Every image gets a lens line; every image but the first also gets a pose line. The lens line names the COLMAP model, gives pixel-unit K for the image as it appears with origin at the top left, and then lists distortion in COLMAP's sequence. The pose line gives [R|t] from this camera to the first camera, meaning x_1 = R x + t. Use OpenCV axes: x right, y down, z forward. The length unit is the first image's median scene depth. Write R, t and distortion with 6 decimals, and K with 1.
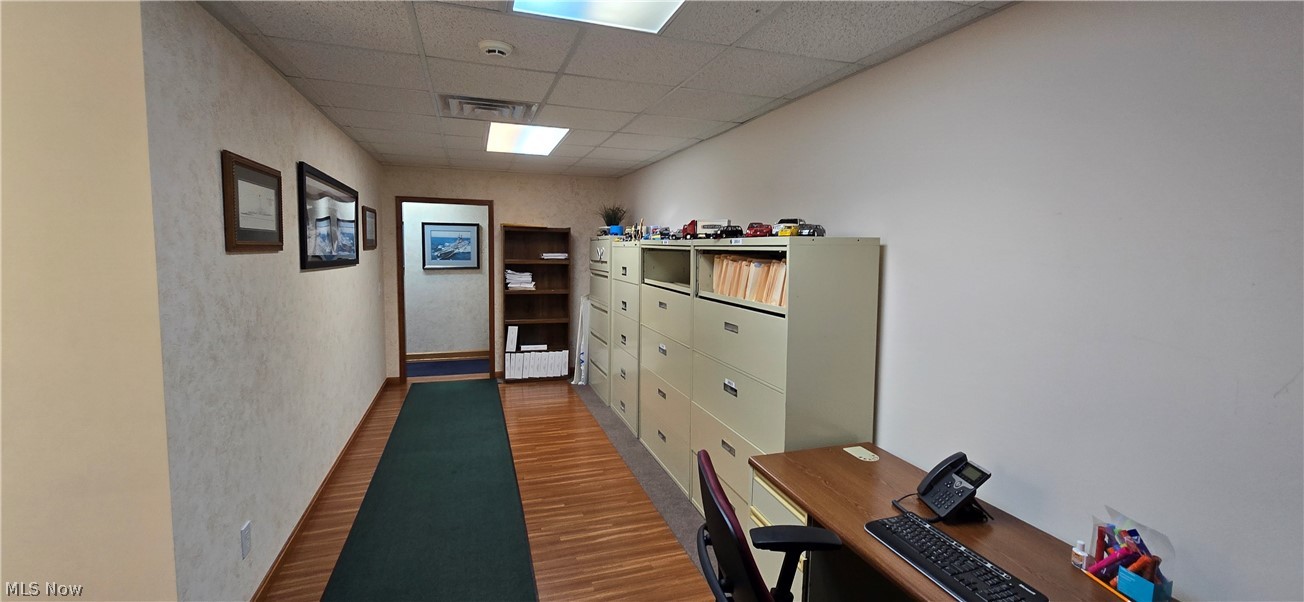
lens RADIAL K [[522.8, 0, 652.0], [0, 522.8, 301.0], [0, 0, 1]] dist [0.000359, 0.000050]
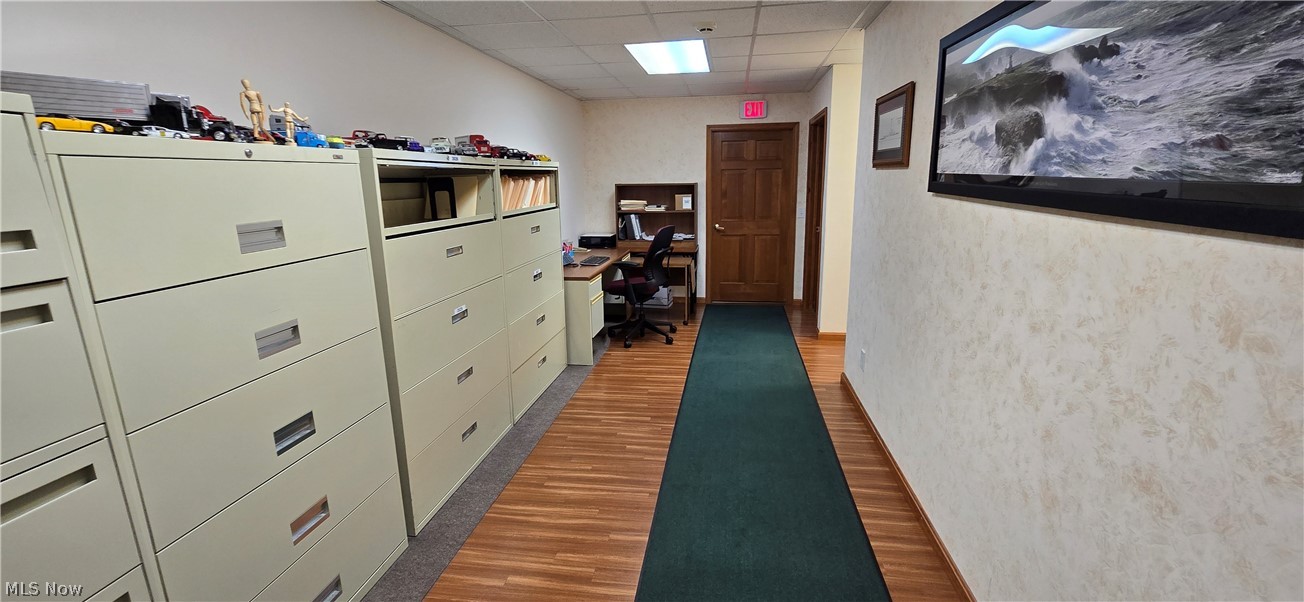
lens RADIAL K [[559.3, 0, 643.4], [0, 559.3, 299.7], [0, 0, 1]] dist [0.000985, 0.000791]
pose [[-0.885023, -0.097364, 0.455253, -0.737216], [0.054403, 0.949556, 0.308842, -0.198302], [-0.462358, 0.298100, -0.835082, 2.055780]]
